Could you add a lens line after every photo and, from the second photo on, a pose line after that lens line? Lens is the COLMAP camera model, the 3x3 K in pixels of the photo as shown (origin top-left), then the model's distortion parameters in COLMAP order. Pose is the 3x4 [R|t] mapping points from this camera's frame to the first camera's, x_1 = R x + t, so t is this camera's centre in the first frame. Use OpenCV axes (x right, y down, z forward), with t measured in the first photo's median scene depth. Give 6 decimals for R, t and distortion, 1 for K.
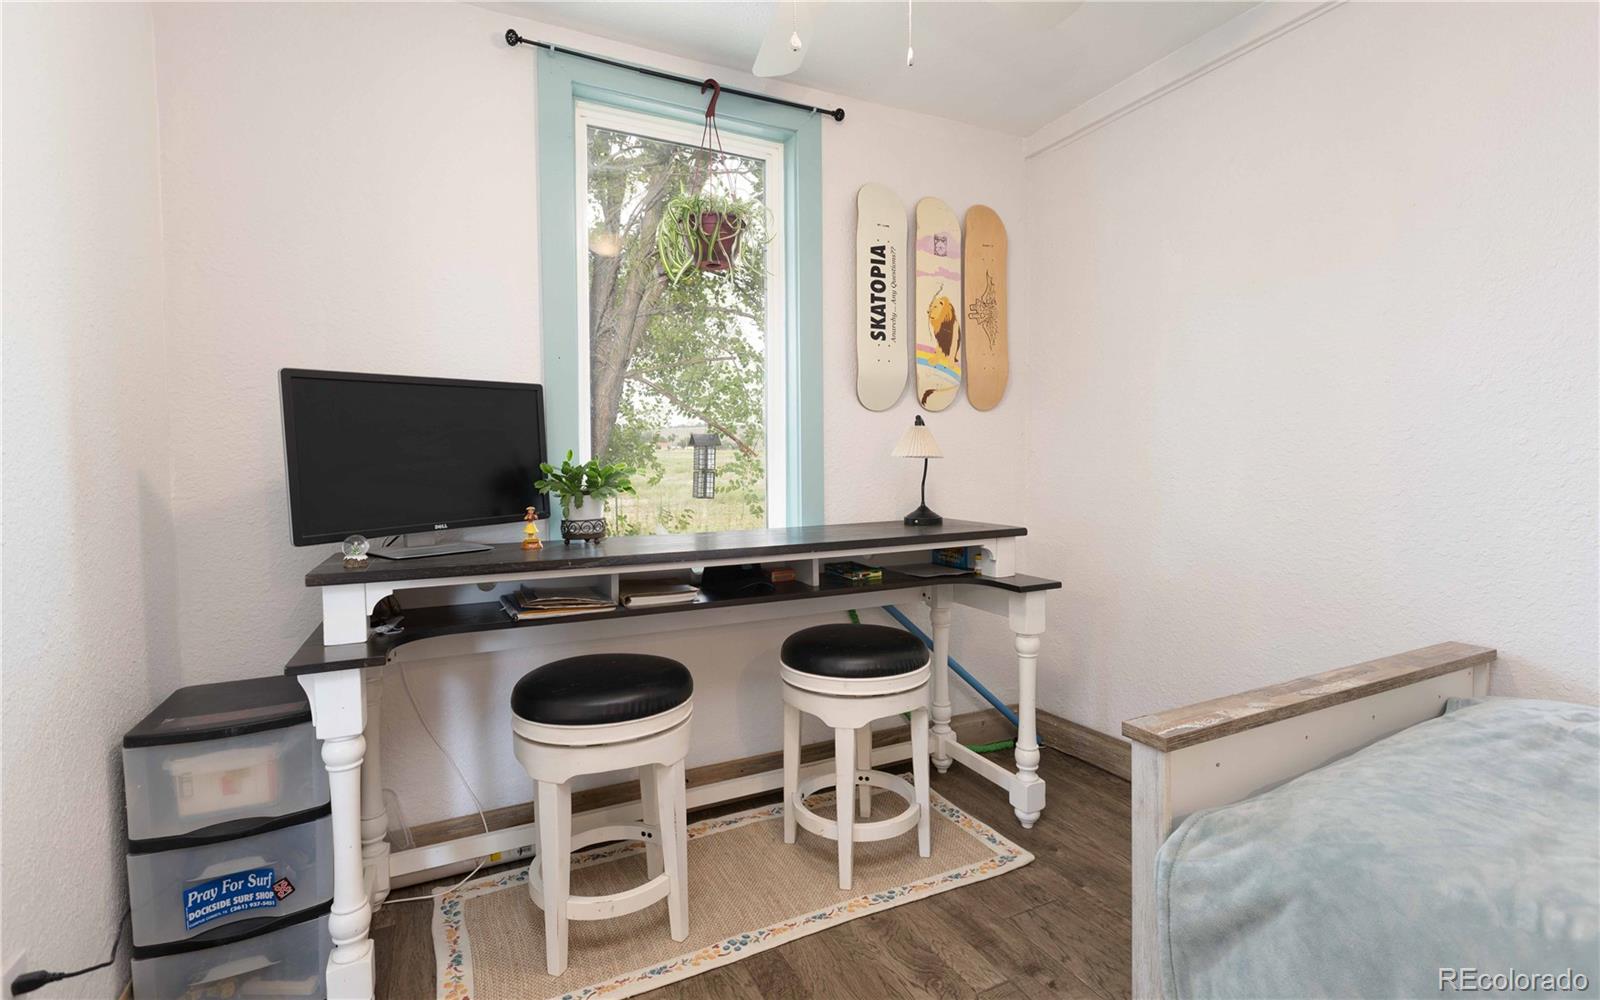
lens RADIAL K [[736.8, 0, 800.0], [0, 736.8, 478.8], [0, 0, 1]] dist [-0.000787, -0.000017]
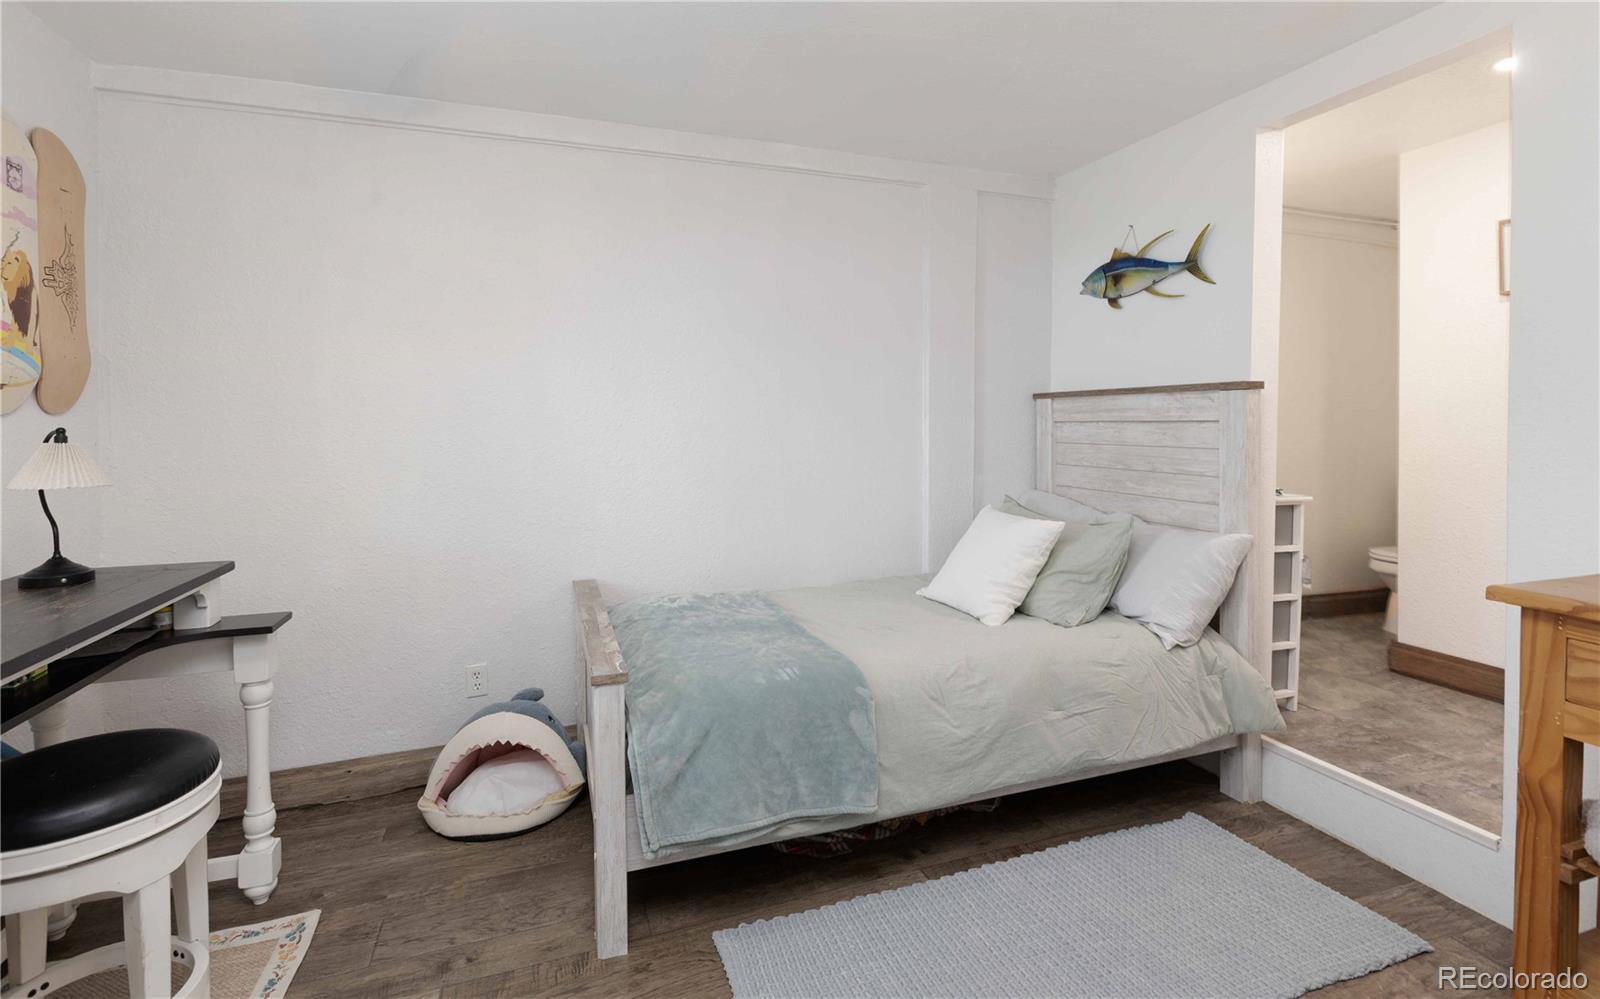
lens RADIAL K [[756.1, 0, 795.8], [0, 756.1, 427.0], [0, 0, 1]] dist [0.000060, 0.000213]
pose [[0.114144, 0.003080, 0.993459, -0.508407], [0.035163, 0.999356, -0.007139, -0.061741], [-0.992842, 0.035748, 0.113962, 0.245798]]
